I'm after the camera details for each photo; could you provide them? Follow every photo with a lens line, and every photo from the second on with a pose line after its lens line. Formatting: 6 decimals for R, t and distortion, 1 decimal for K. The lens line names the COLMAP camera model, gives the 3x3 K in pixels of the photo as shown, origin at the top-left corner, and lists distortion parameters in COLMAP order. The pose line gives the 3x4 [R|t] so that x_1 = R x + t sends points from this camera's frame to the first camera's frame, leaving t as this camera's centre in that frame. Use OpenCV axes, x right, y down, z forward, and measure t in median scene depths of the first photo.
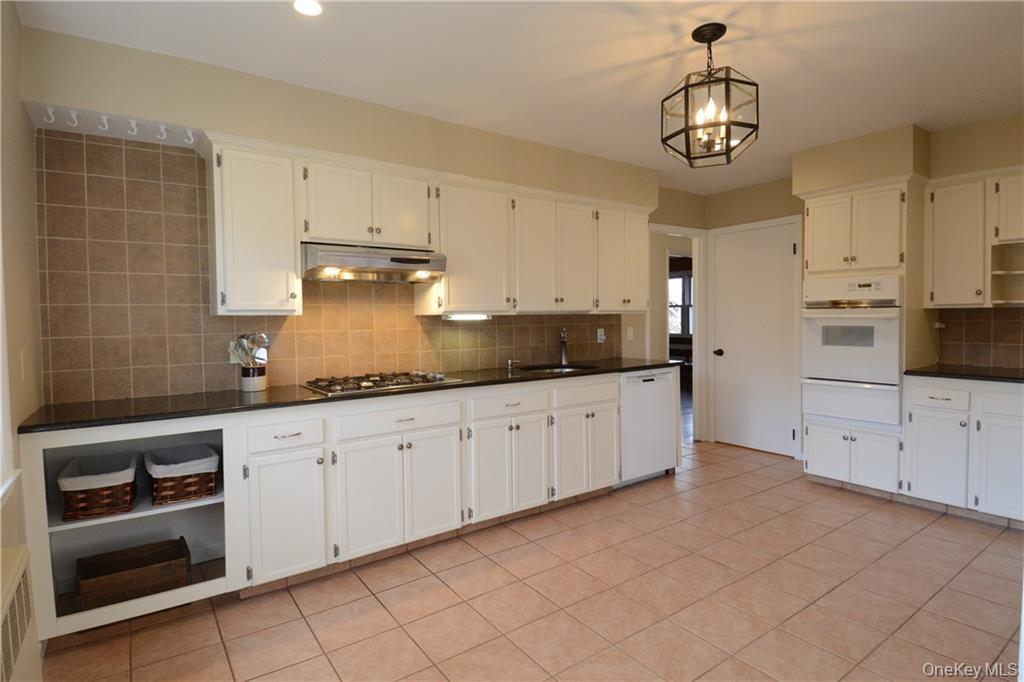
lens RADIAL K [[527.6, 0, 513.4], [0, 527.6, 333.8], [0, 0, 1]] dist [0.054799, -0.060213]
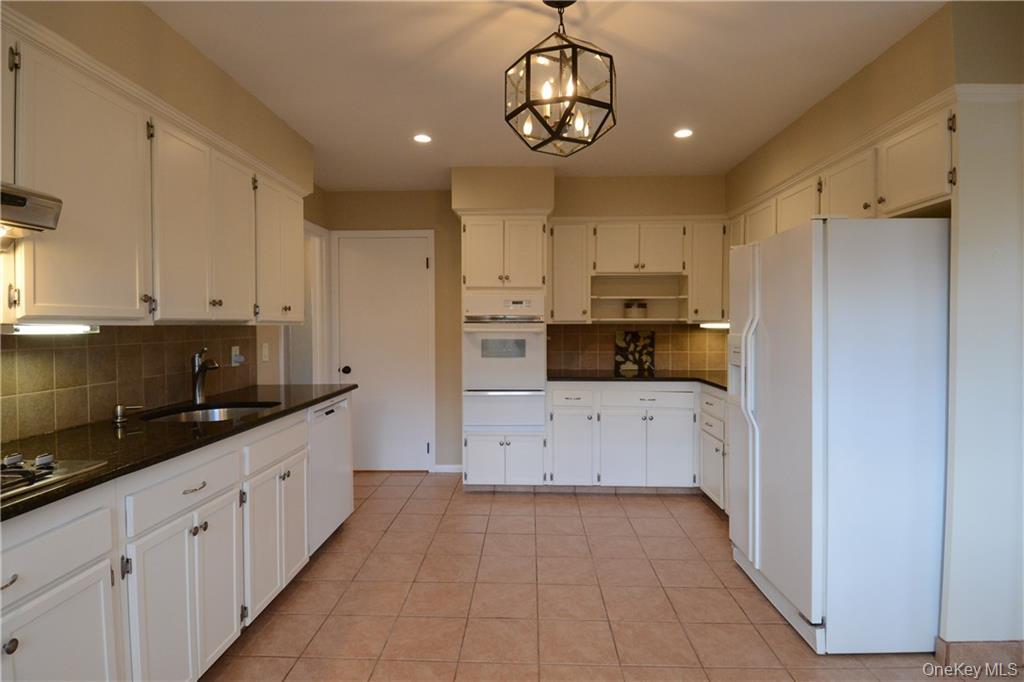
lens RADIAL K [[527.6, 0, 513.4], [0, 527.6, 333.8], [0, 0, 1]] dist [0.054799, -0.060213]
pose [[0.605347, -0.001924, 0.795959, -0.218668], [0.020826, 0.999693, -0.013422, -0.011368], [-0.795689, 0.024702, 0.605201, 0.347406]]
